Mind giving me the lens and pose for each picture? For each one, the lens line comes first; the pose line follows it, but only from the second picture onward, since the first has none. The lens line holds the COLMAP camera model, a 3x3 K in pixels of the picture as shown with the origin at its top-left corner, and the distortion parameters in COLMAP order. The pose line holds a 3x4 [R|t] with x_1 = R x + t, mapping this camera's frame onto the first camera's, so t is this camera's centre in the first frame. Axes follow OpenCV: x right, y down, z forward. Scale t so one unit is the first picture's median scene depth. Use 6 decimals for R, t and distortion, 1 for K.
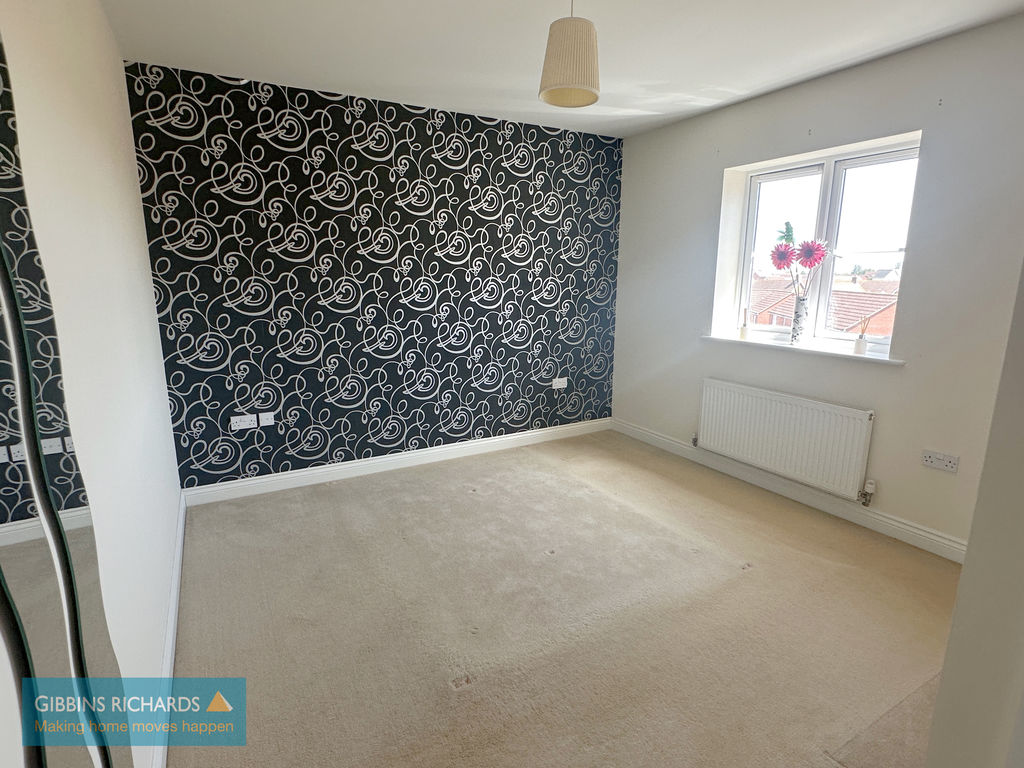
lens RADIAL K [[529.2, 0, 510.2], [0, 529.2, 387.5], [0, 0, 1]] dist [-0.000474, 0.001355]
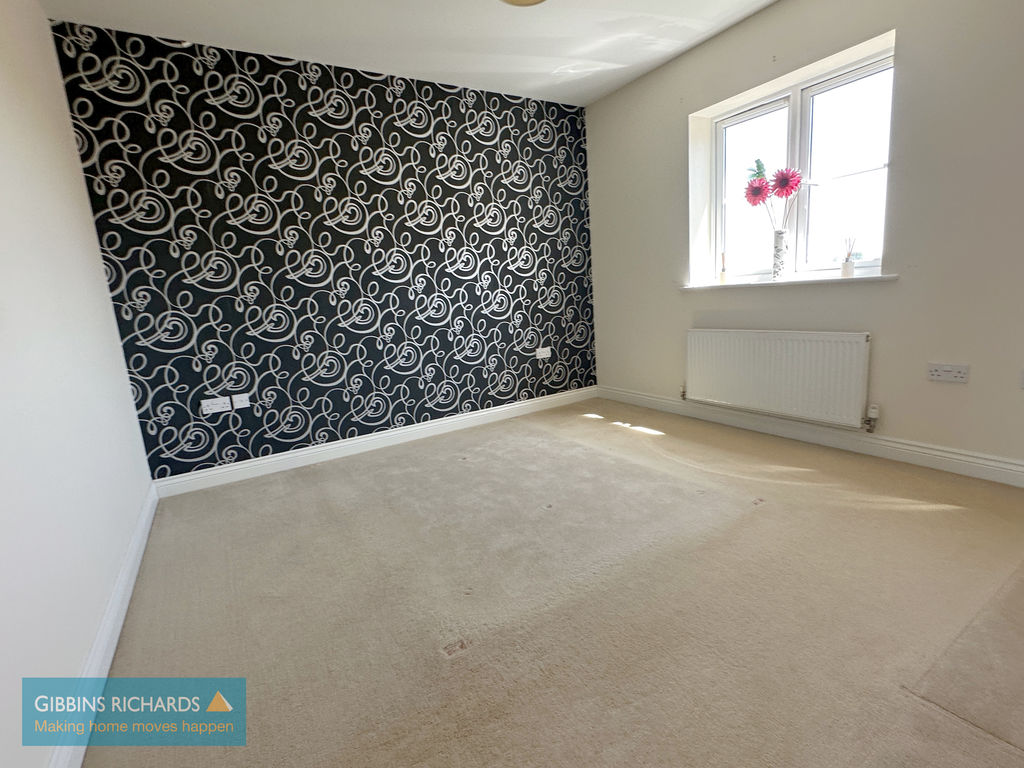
lens RADIAL K [[480.2, 0, 509.5], [0, 480.2, 383.7], [0, 0, 1]] dist [-0.001035, 0.000314]
pose [[0.996358, -0.082509, 0.021509, 0.007122], [0.083029, 0.996246, -0.024512, 0.091594], [-0.019406, 0.026209, 0.999468, 0.125453]]
